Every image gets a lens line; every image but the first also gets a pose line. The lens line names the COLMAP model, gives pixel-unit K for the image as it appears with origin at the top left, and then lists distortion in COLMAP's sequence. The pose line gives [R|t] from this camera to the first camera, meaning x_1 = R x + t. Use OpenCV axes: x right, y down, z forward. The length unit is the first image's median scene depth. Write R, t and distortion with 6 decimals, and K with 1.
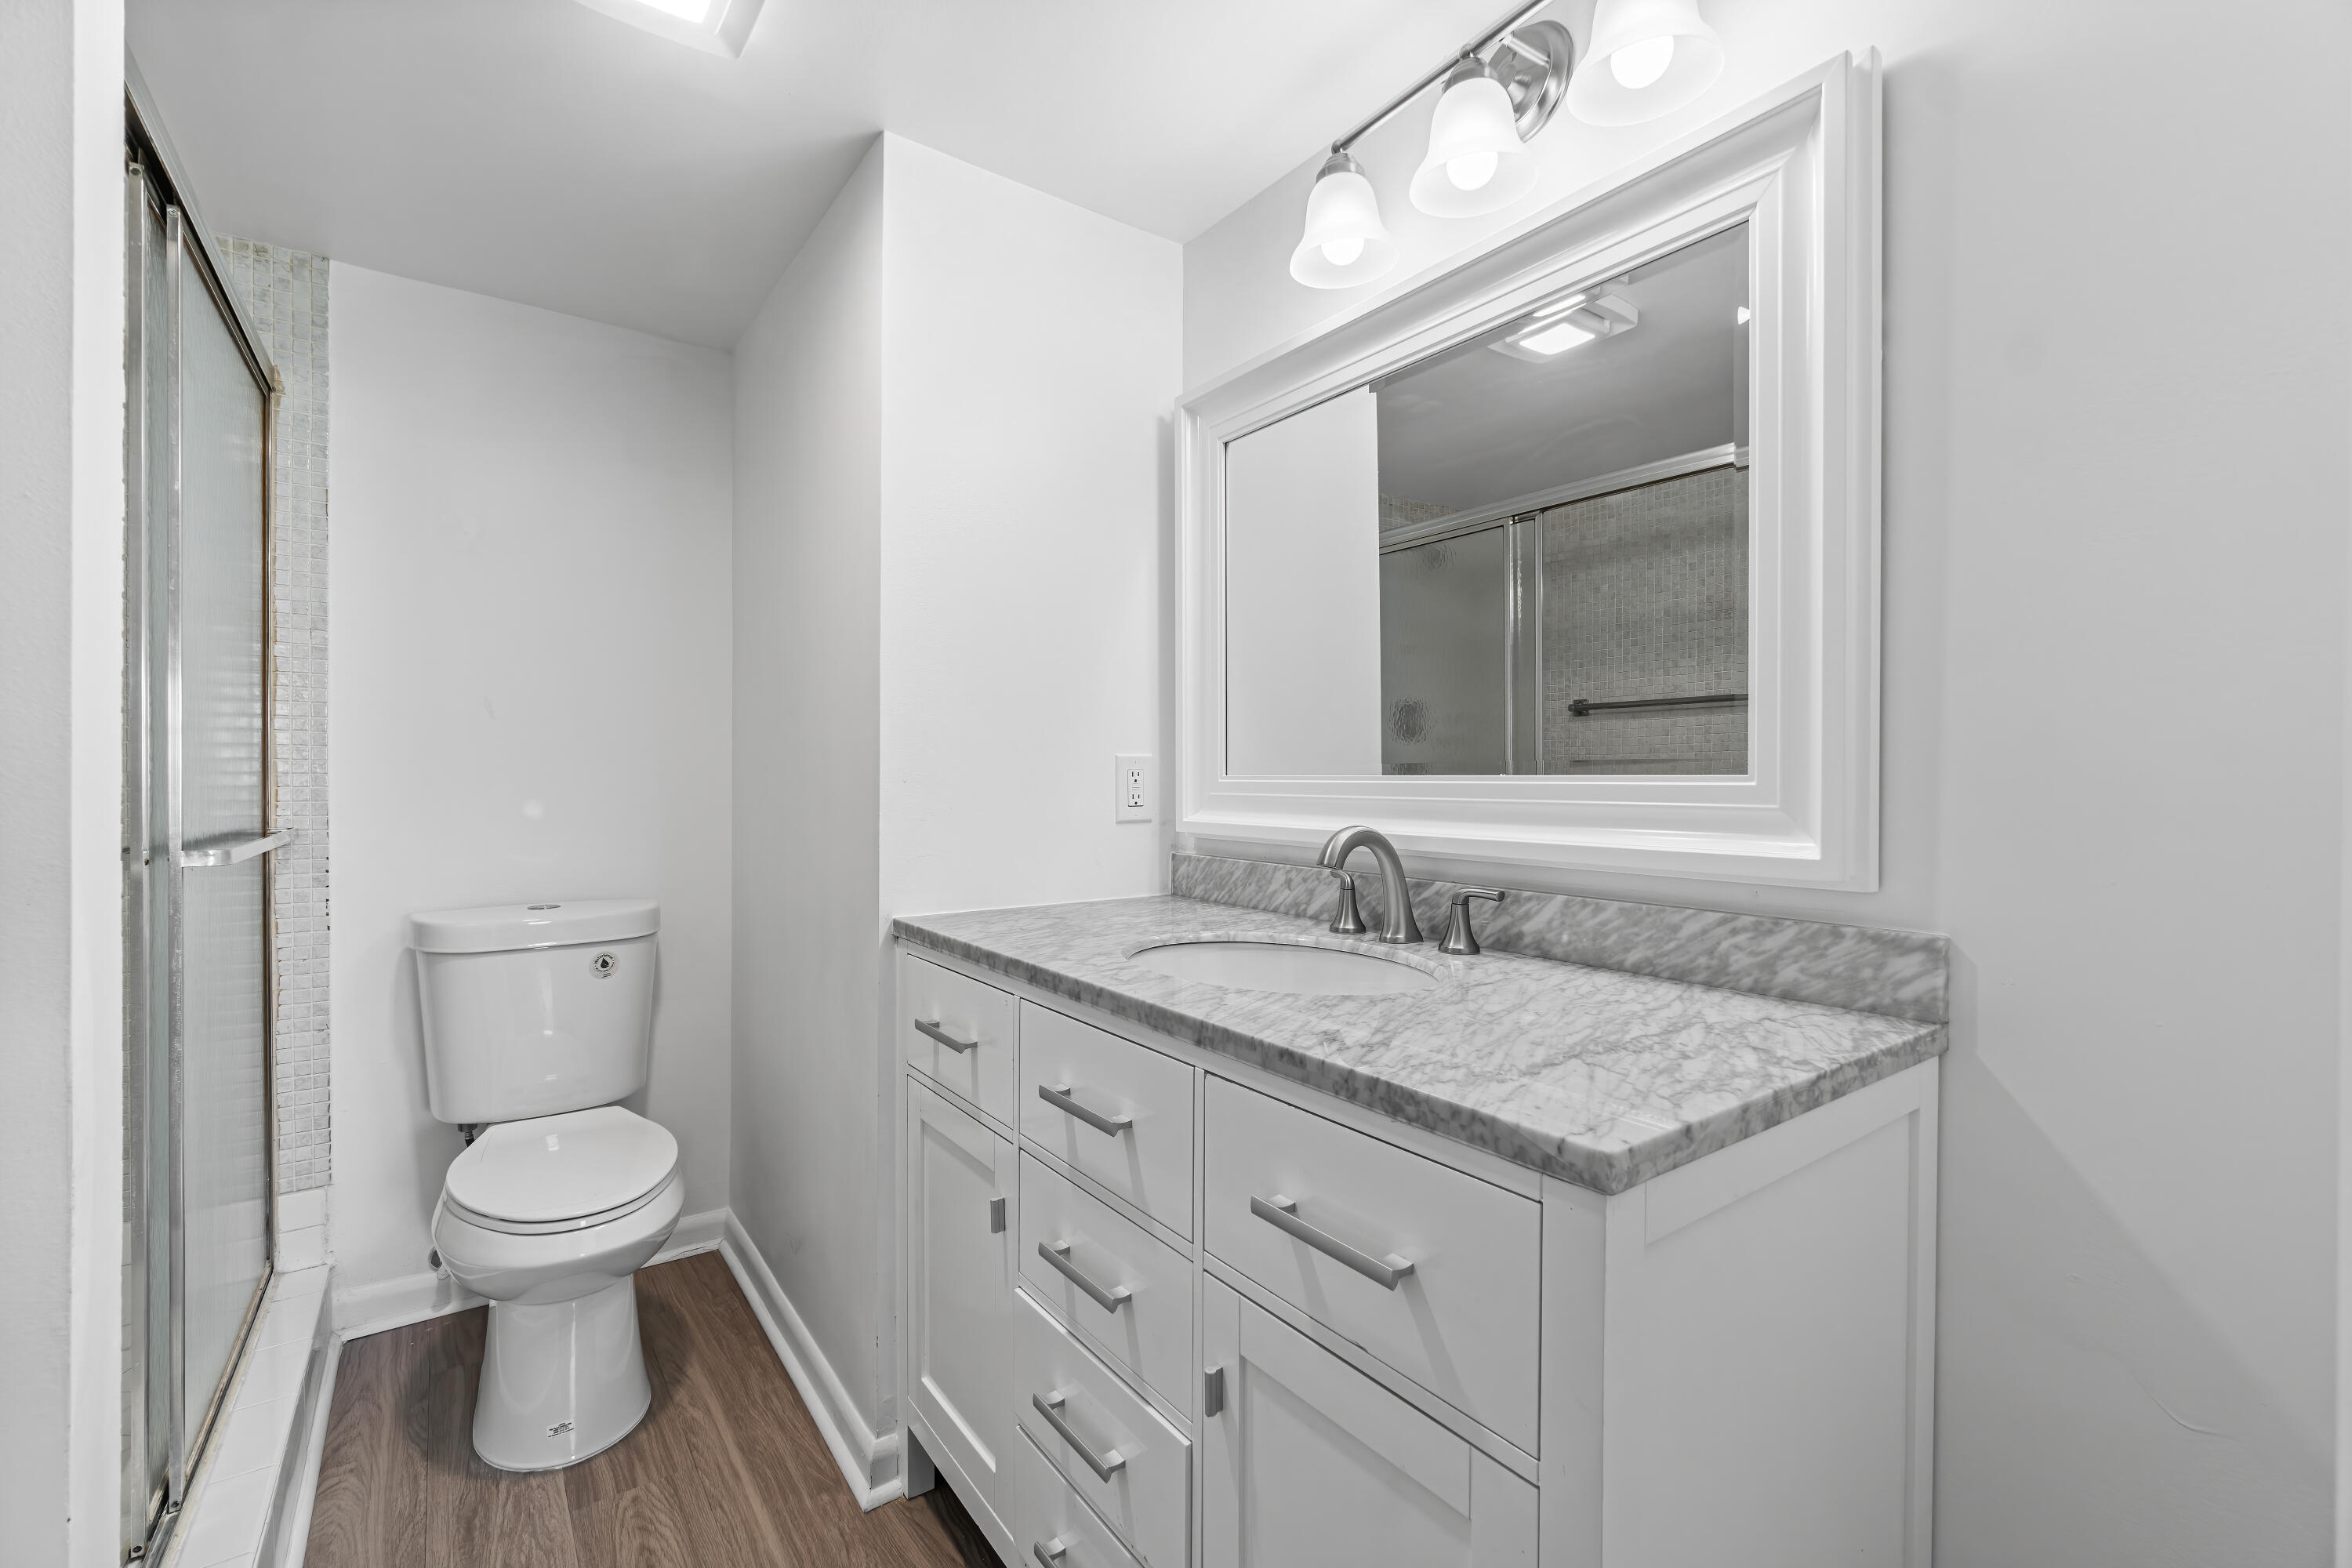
lens RADIAL K [[1001.7, 0, 1176.0], [0, 1001.7, 784.0], [0, 0, 1]] dist [-0.004459, 0.000029]
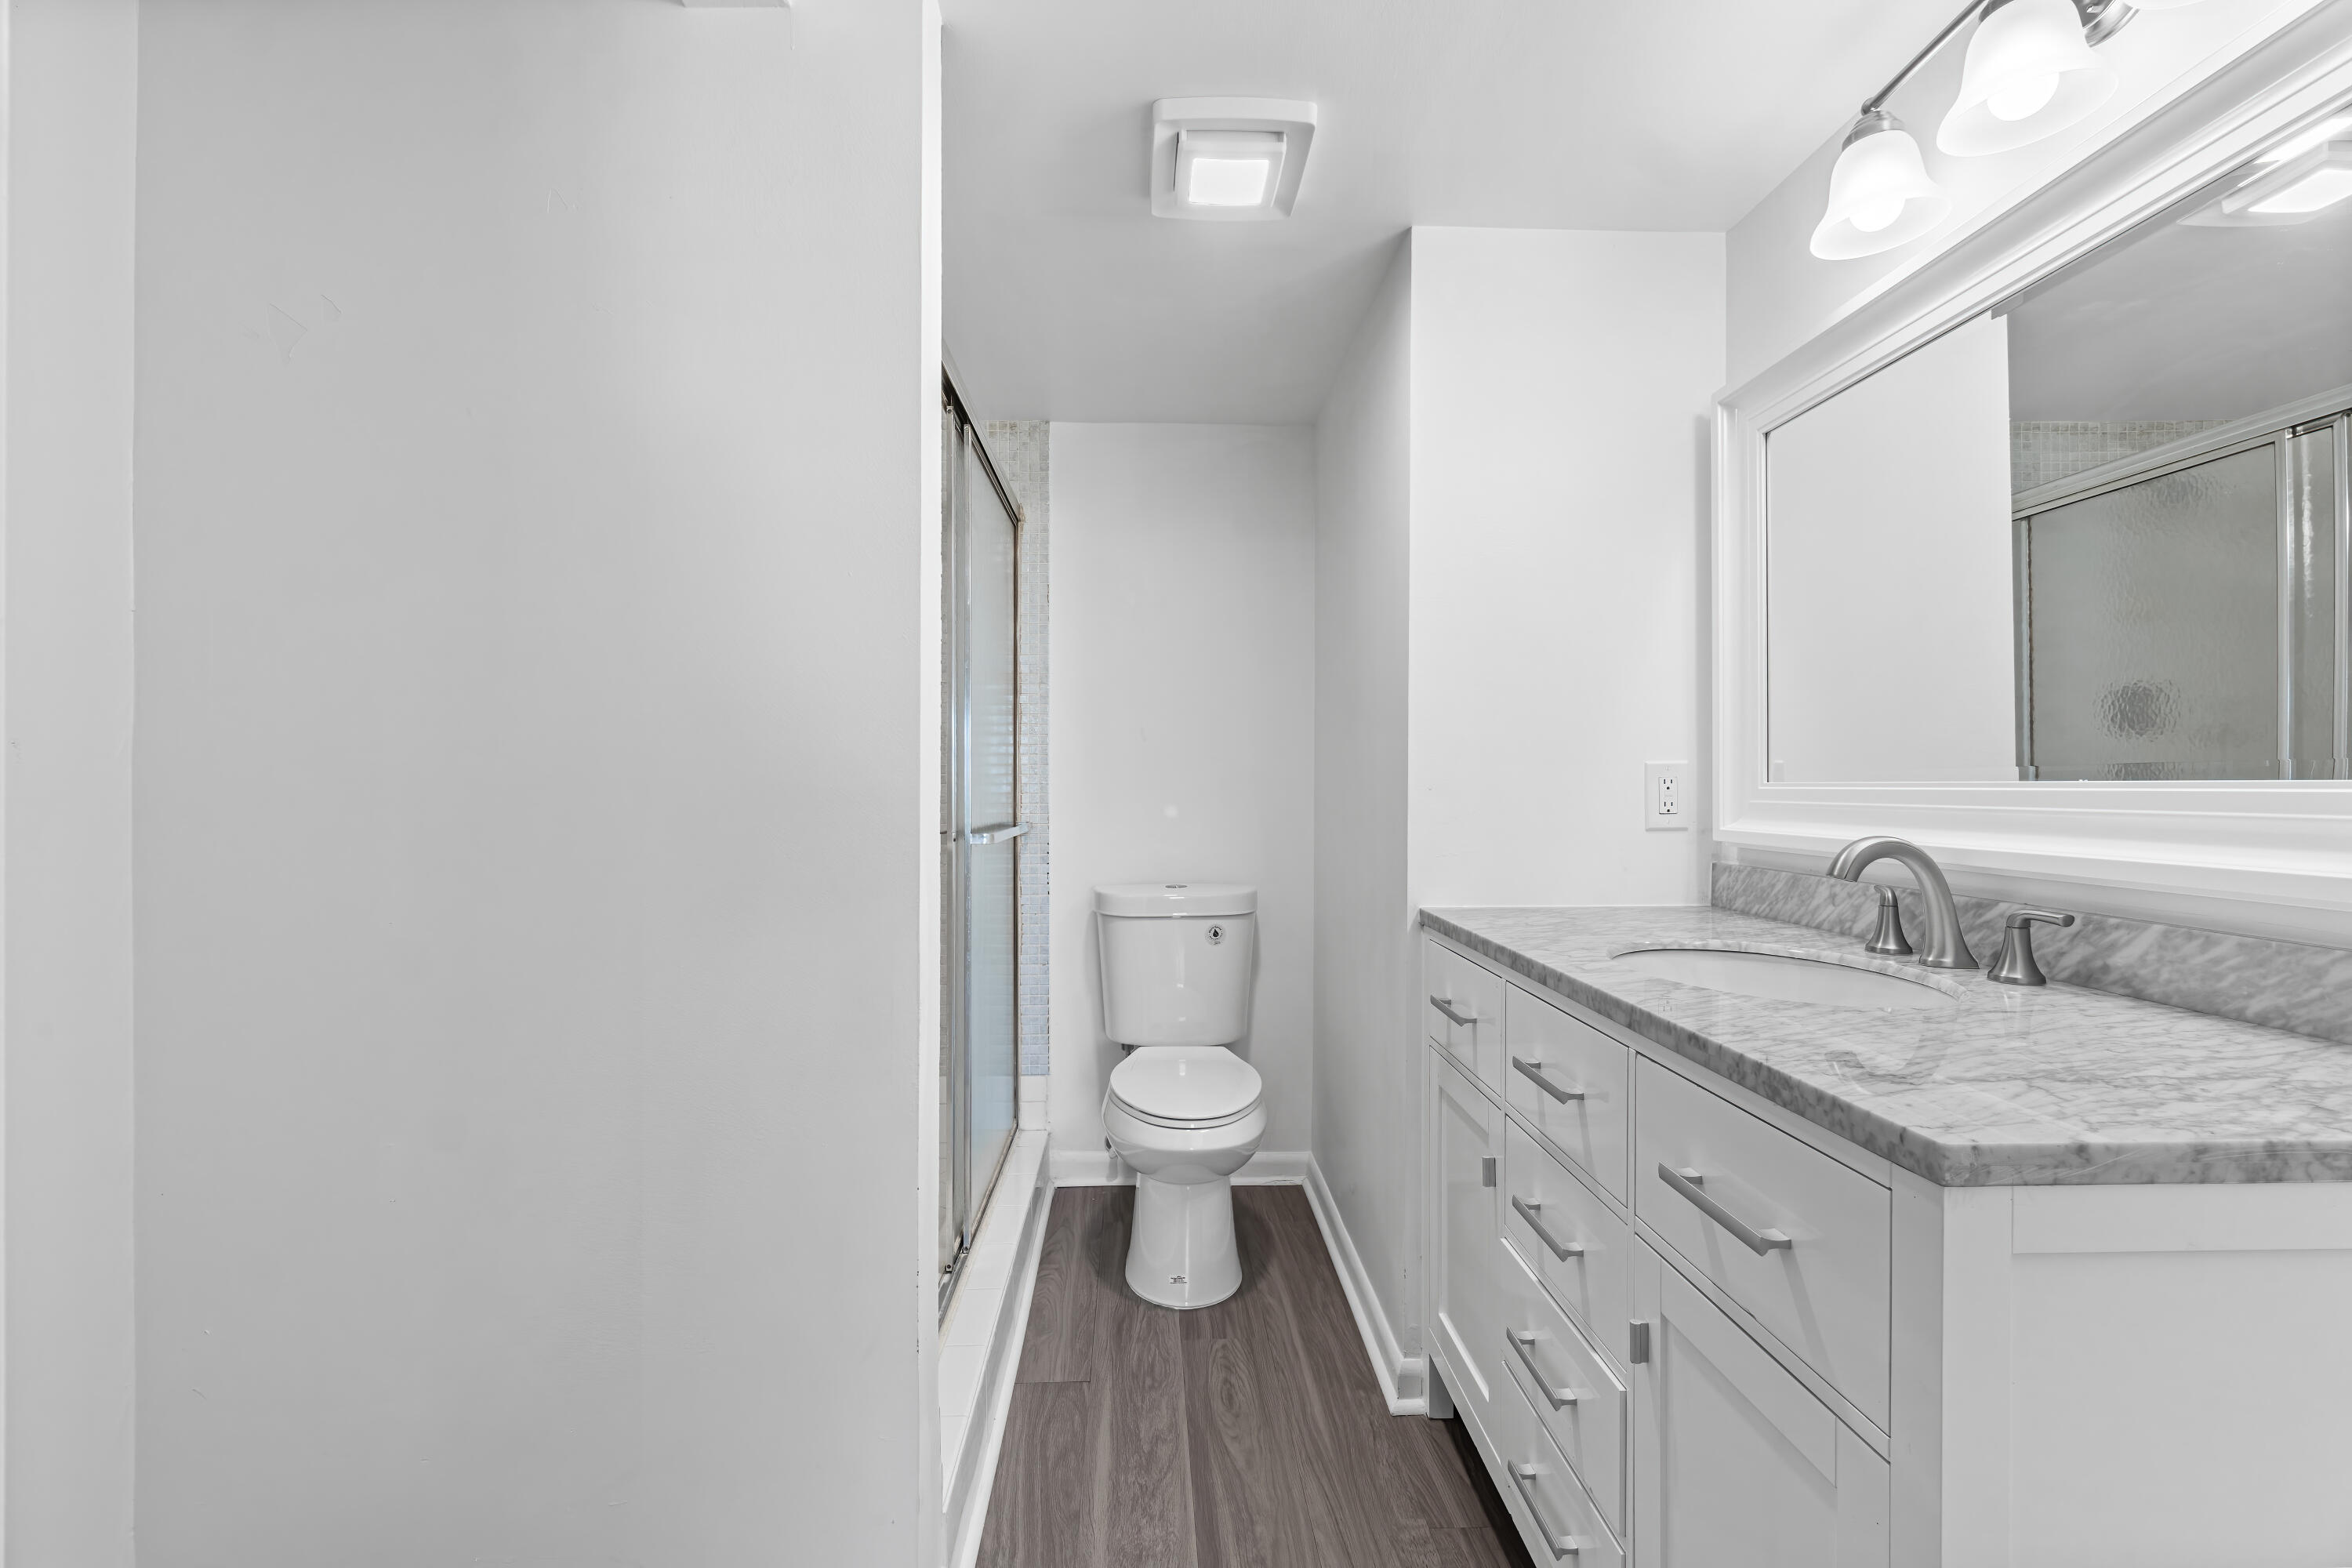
lens RADIAL K [[1010.8, 0, 1187.0], [0, 1010.8, 785.0], [0, 0, 1]] dist [-0.002026, -0.000345]
pose [[0.835290, -0.003155, -0.549801, 0.131172], [-0.000865, 0.999975, -0.007052, 0.001216], [0.549809, 0.006366, 0.835266, -0.115021]]
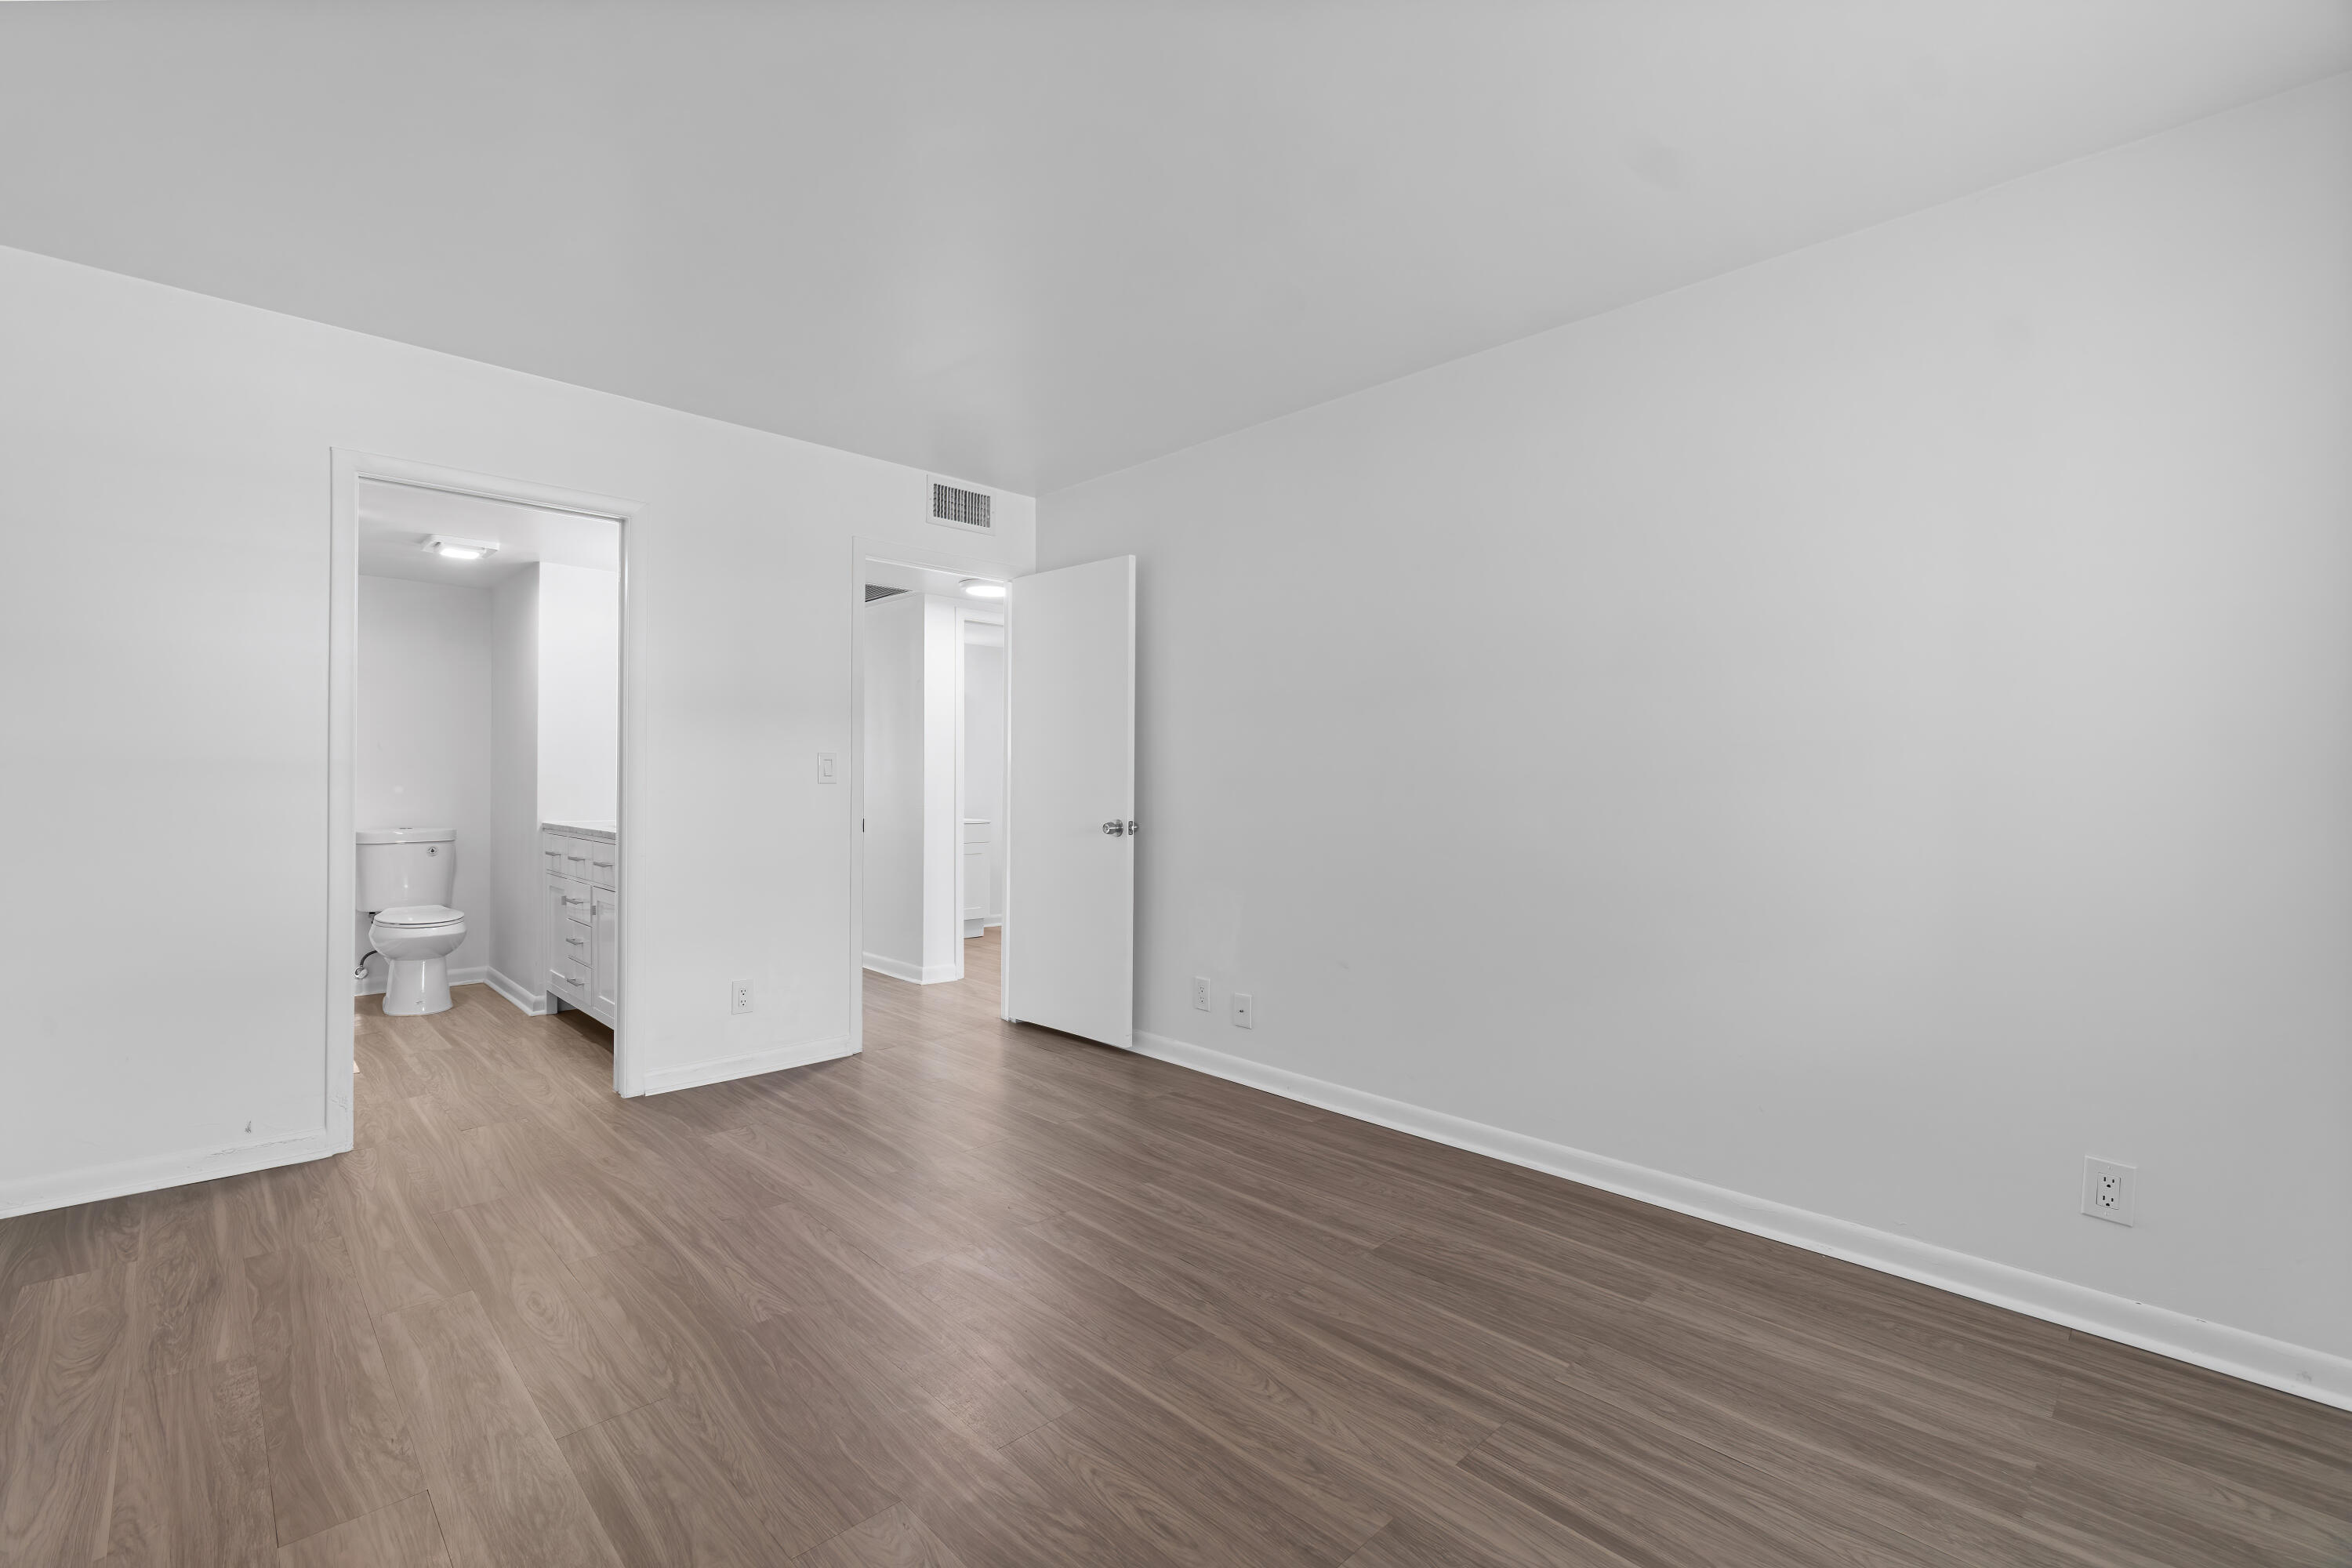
lens RADIAL K [[1044.9, 0, 1171.7], [0, 1044.9, 780.2], [0, 0, 1]] dist [-0.002034, -0.000744]
pose [[0.990718, 0.002389, 0.135915, 1.167753], [-0.001851, 0.999990, -0.004088, 0.014559], [-0.135923, 0.003799, 0.990712, -2.370578]]
